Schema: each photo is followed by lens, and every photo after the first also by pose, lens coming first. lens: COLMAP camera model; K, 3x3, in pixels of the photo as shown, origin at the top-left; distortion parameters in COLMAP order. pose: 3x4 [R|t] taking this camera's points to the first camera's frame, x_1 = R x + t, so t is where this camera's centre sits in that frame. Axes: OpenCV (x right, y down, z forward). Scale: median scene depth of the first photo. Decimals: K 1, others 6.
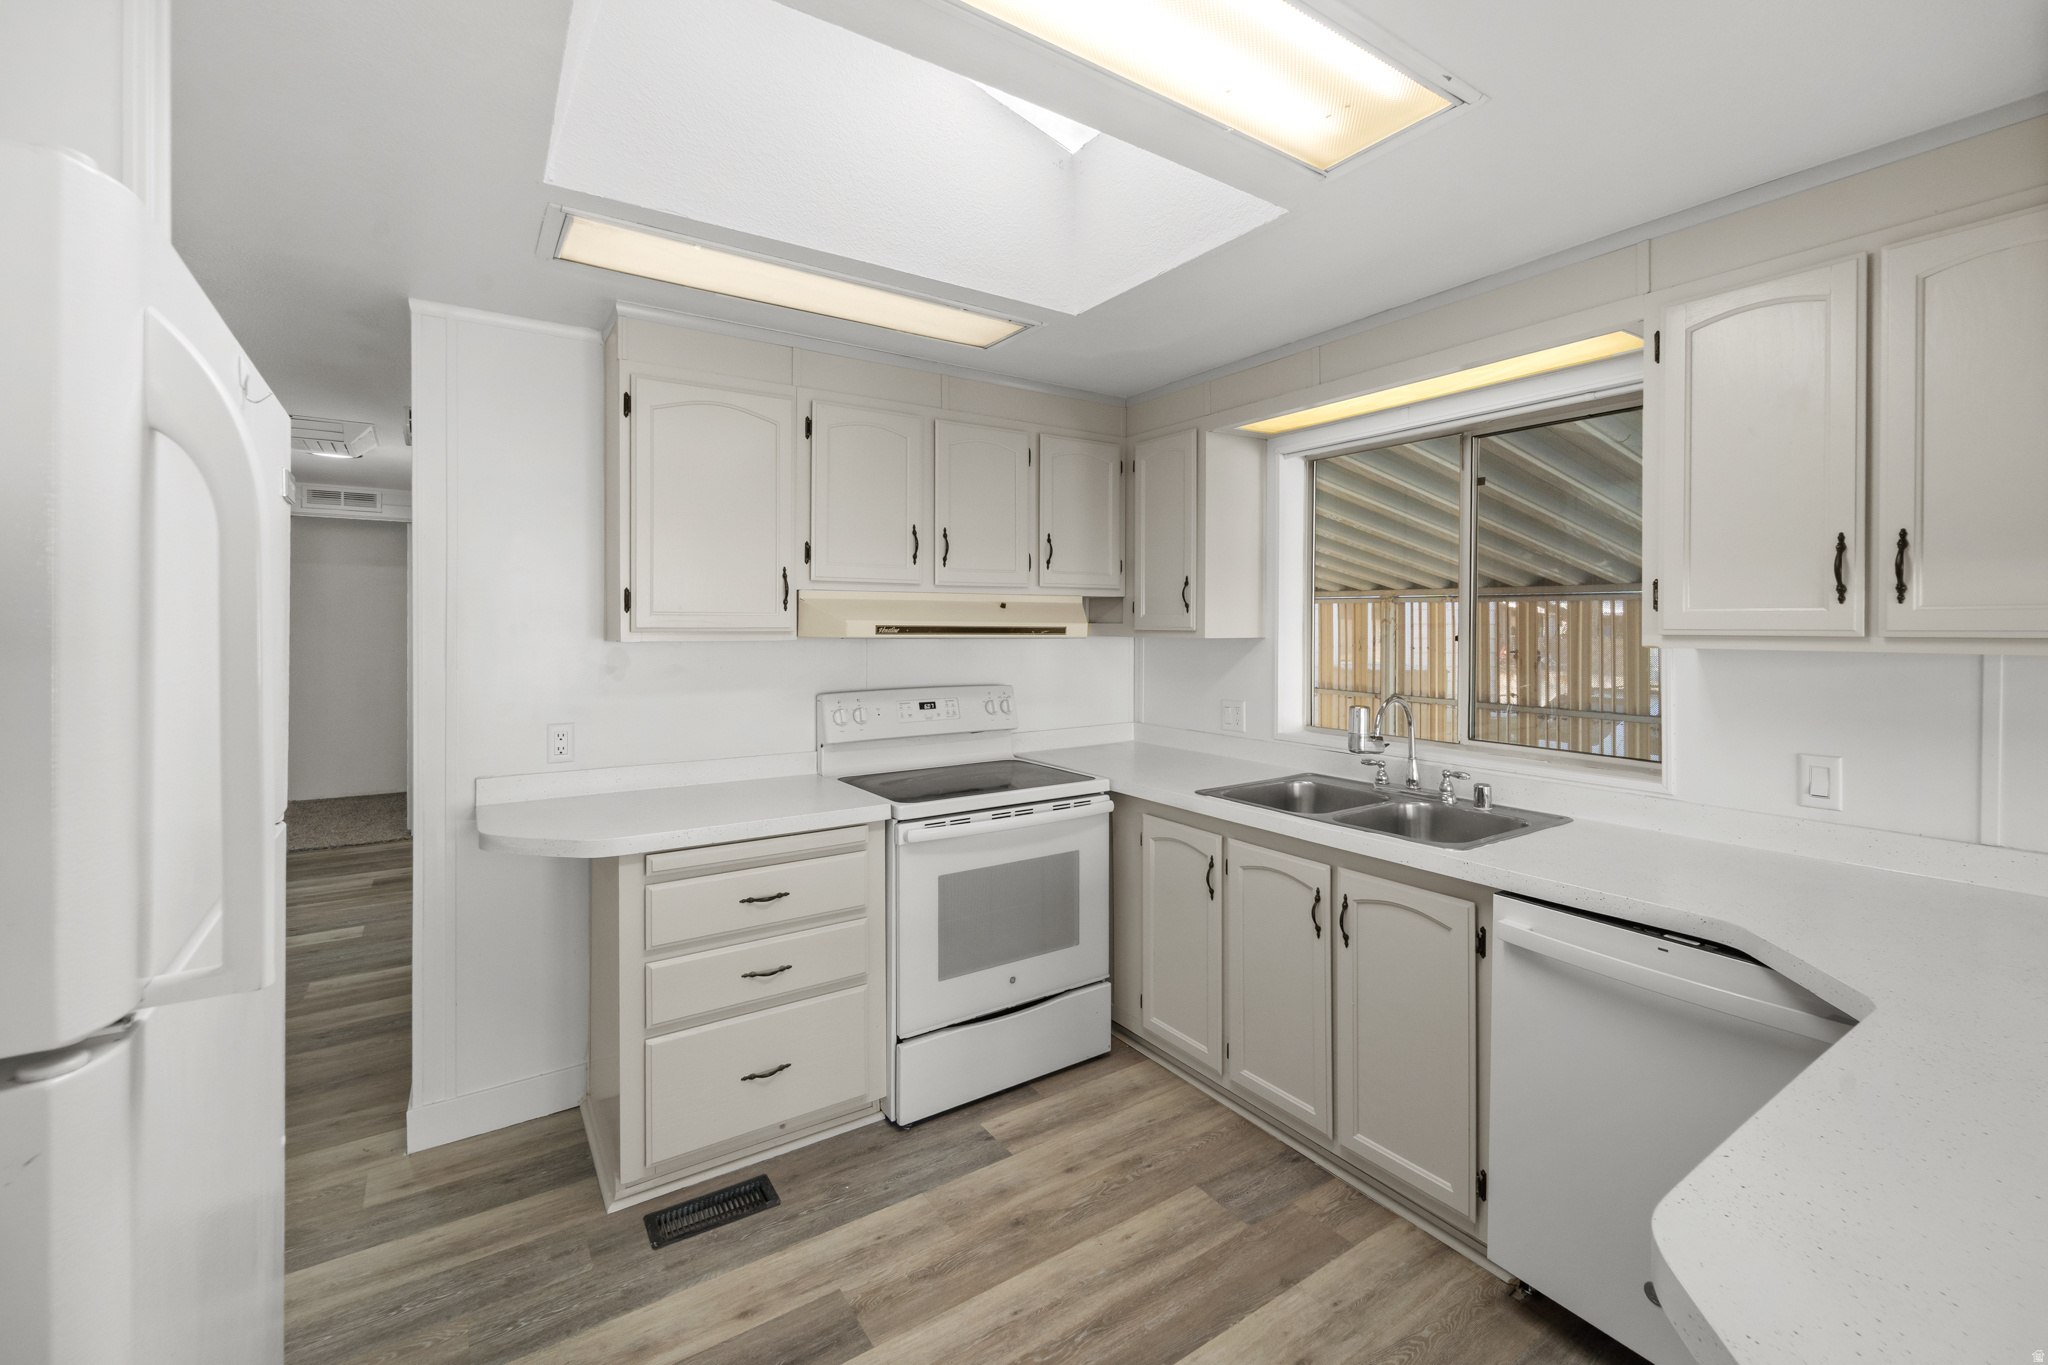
lens RADIAL K [[856.5, 0, 1034.9], [0, 856.5, 628.0], [0, 0, 1]] dist [0.001643, -0.001078]
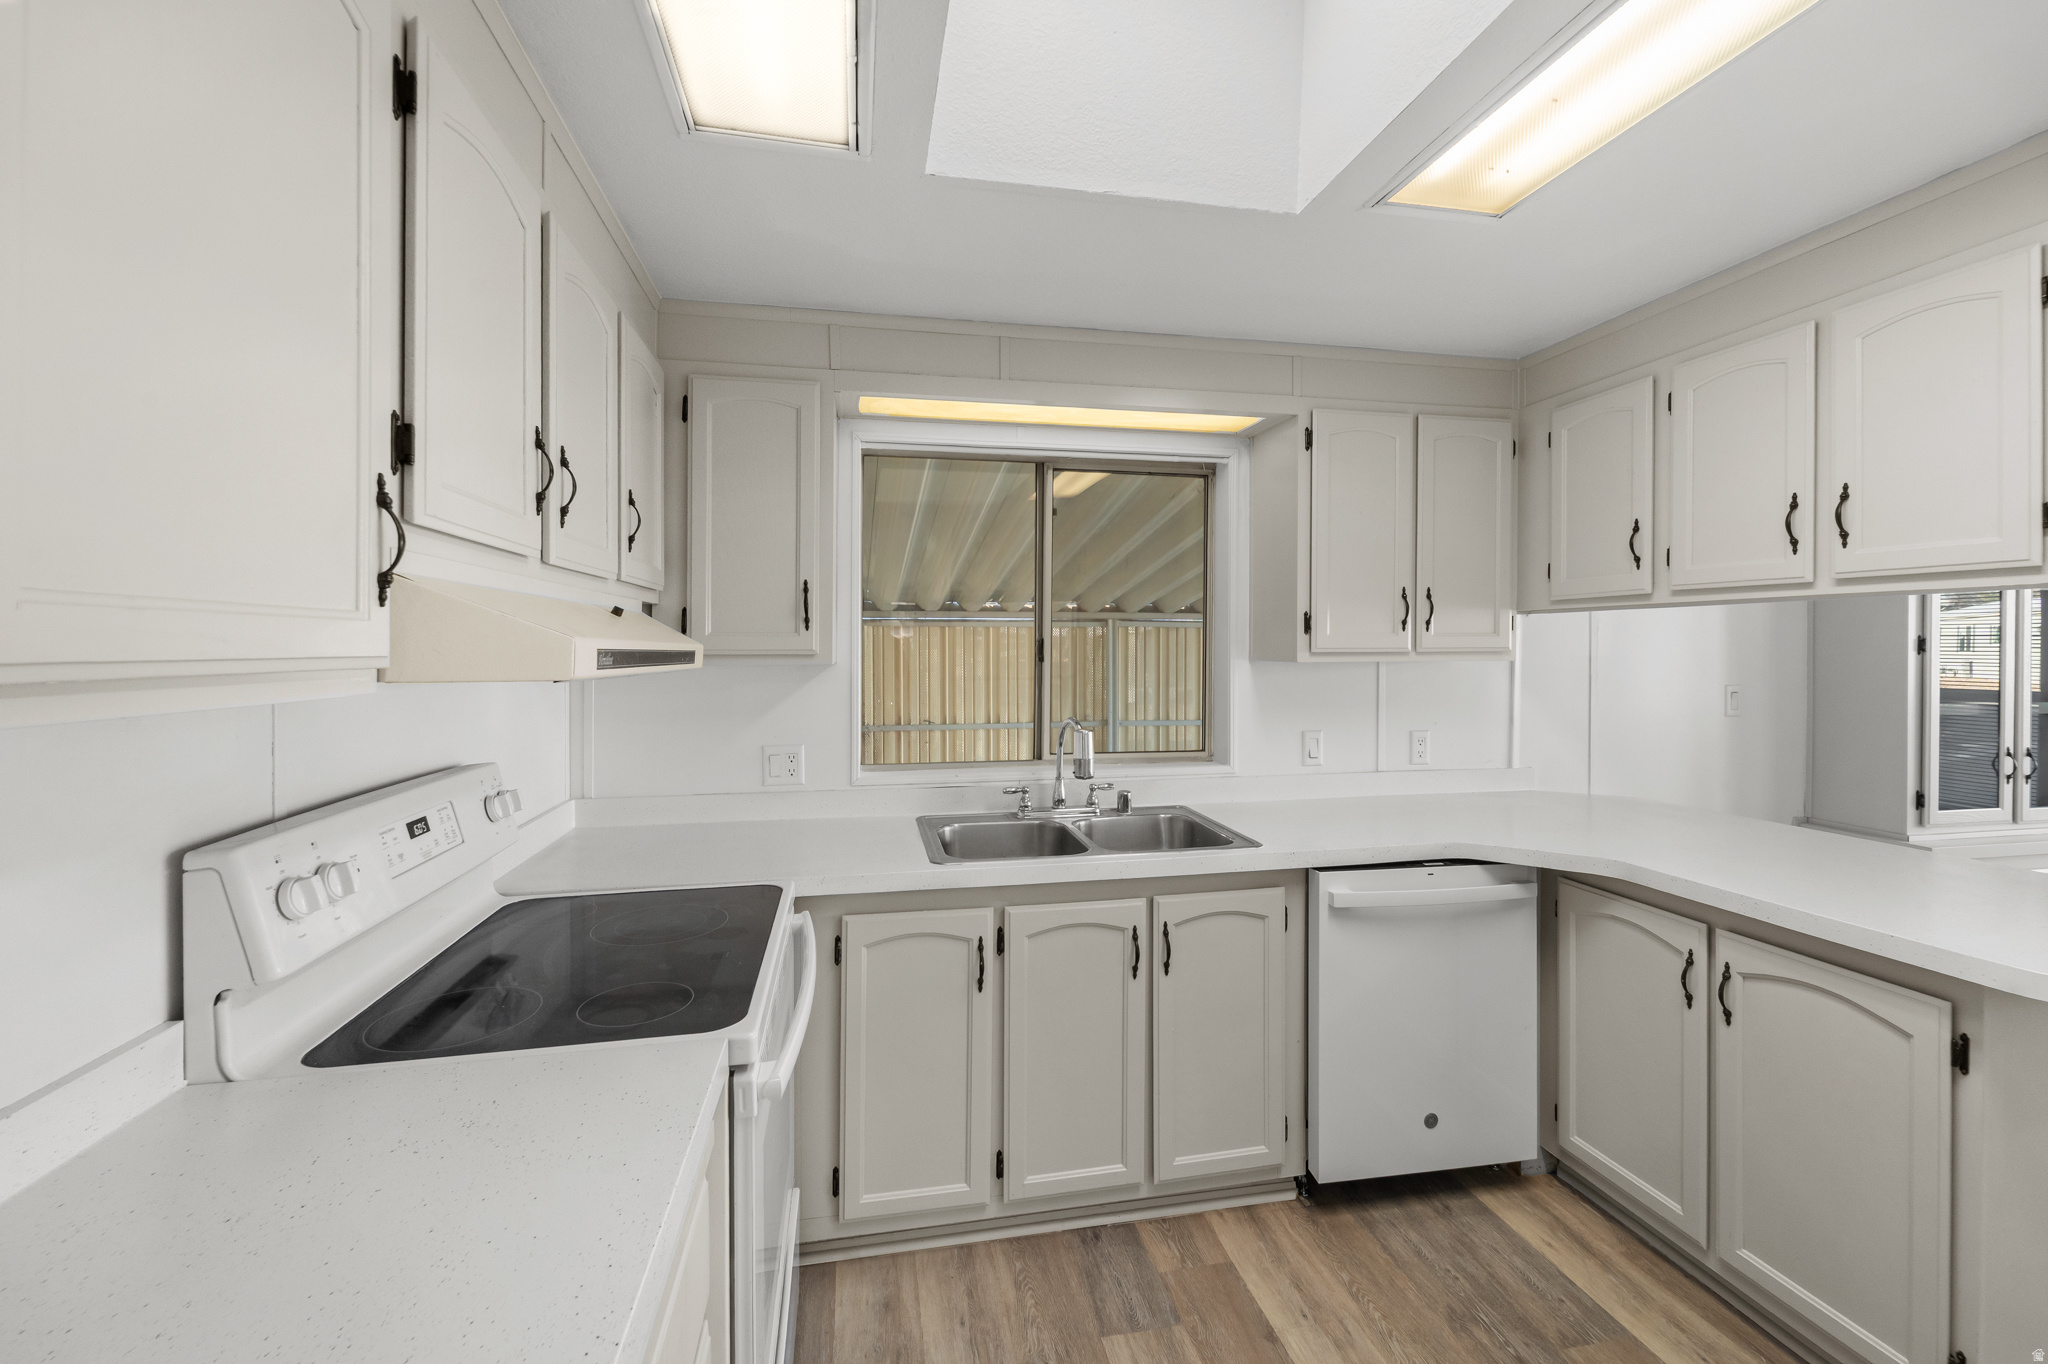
lens RADIAL K [[856.5, 0, 1023.5], [0, 856.5, 650.9], [0, 0, 1]] dist [0.001643, -0.001078]
pose [[0.393078, -0.006777, 0.919480, -0.581858], [0.007809, 0.999961, 0.004032, -0.002323], [-0.919472, 0.005596, 0.393116, 0.746119]]
